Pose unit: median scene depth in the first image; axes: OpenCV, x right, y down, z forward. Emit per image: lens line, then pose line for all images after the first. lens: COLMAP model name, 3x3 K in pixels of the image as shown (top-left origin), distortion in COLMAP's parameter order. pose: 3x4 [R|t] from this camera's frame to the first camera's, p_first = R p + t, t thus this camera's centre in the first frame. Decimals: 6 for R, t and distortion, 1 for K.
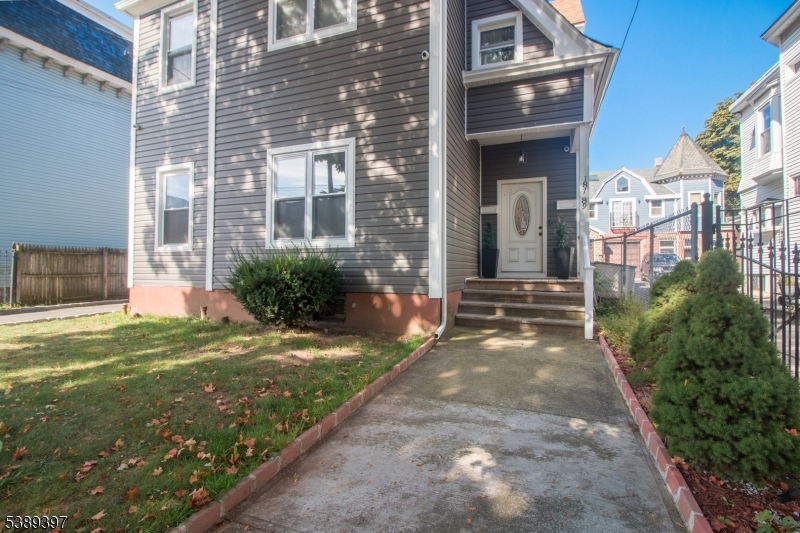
lens RADIAL K [[372.2, 0, 394.5], [0, 372.2, 261.8], [0, 0, 1]] dist [-0.021167, -0.001744]
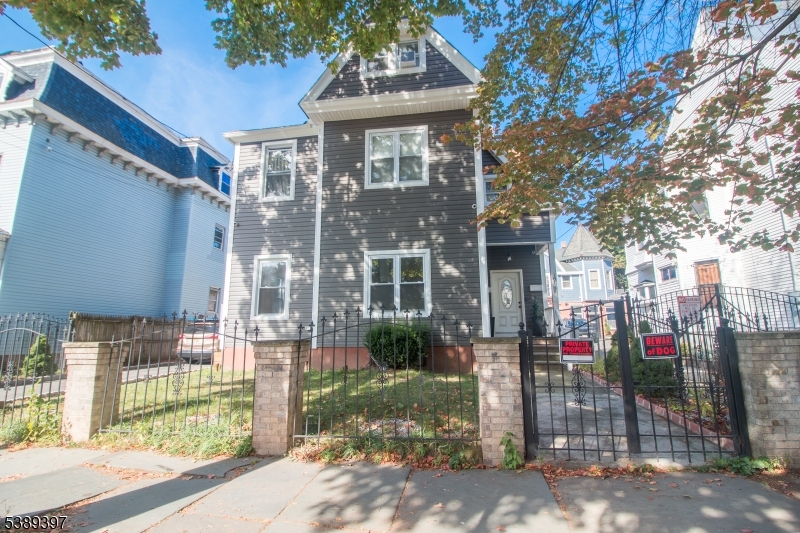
lens RADIAL K [[372.2, 0, 397.4], [0, 372.2, 262.3], [0, 0, 1]] dist [-0.021167, -0.001744]
pose [[0.977950, 0.027780, 0.206985, -0.514405], [0.008612, 0.984906, -0.172875, 0.002423], [-0.208663, 0.170846, 0.962949, -0.466151]]
